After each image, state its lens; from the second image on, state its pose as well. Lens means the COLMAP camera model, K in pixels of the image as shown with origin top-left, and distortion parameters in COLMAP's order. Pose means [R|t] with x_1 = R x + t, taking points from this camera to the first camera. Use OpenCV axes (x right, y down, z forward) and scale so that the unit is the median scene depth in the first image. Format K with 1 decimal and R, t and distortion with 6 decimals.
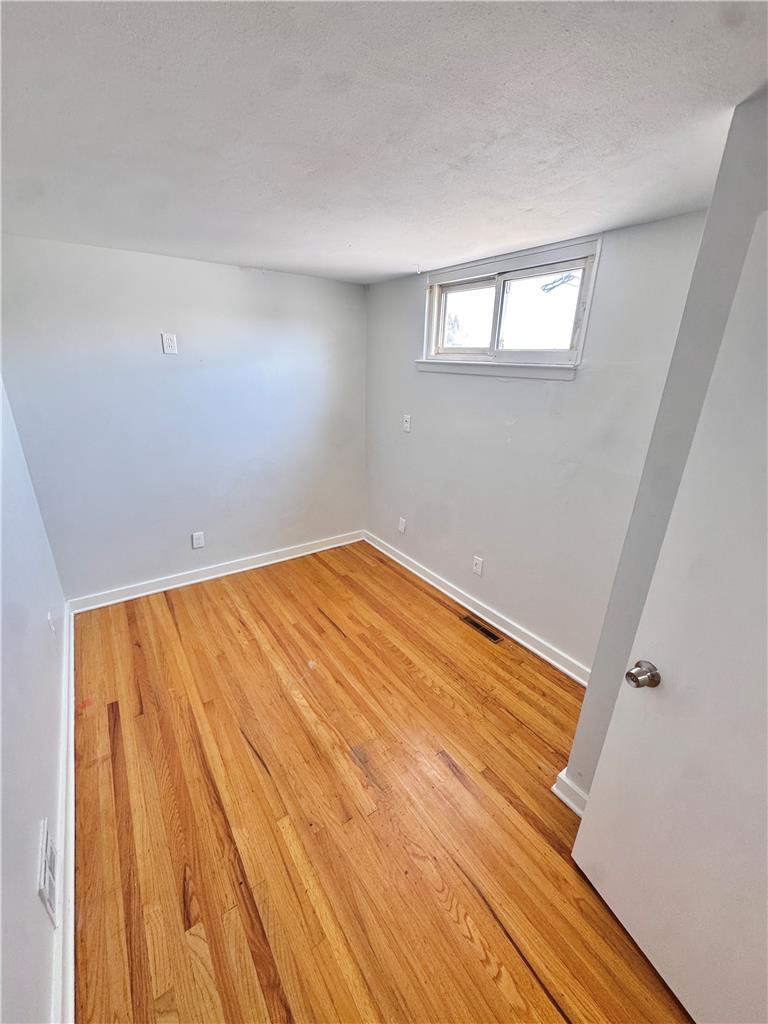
lens RADIAL K [[408.8, 0, 384.7], [0, 408.8, 510.4], [0, 0, 1]] dist [-0.005411, 0.000545]
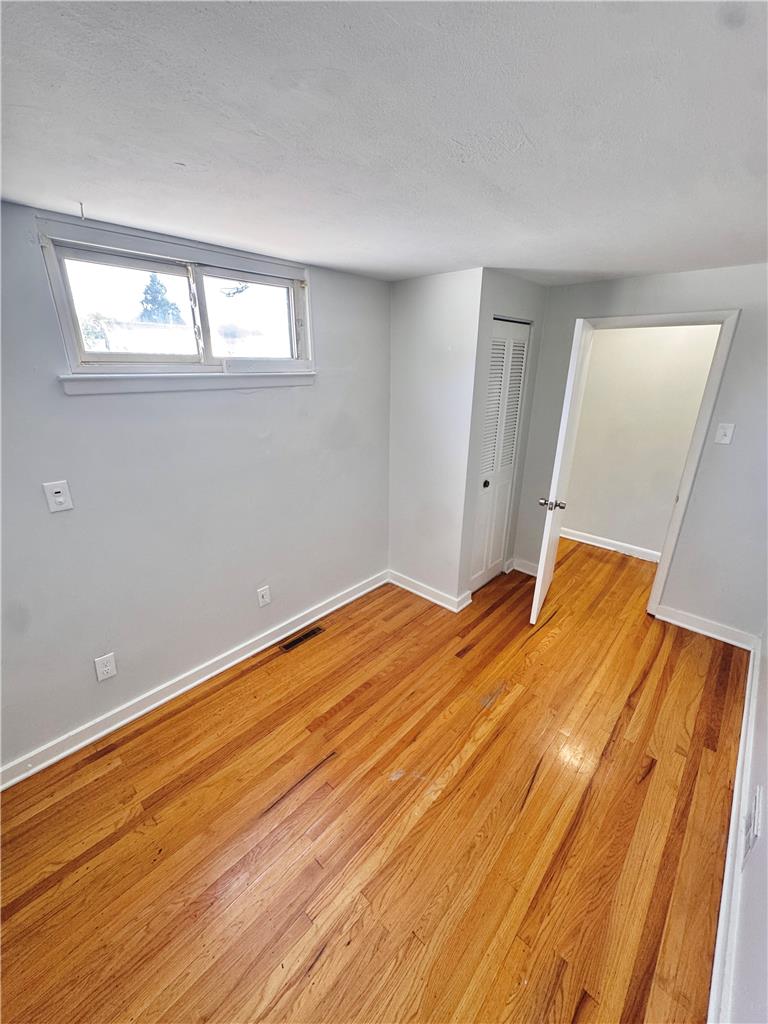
lens RADIAL K [[408.8, 0, 384.8], [0, 408.8, 512.9], [0, 0, 1]] dist [-0.005411, 0.000545]
pose [[-0.211535, -0.366620, 0.906004, -0.674458], [0.326812, 0.847090, 0.419085, -0.363574], [-0.921112, 0.384744, -0.059374, 0.857904]]
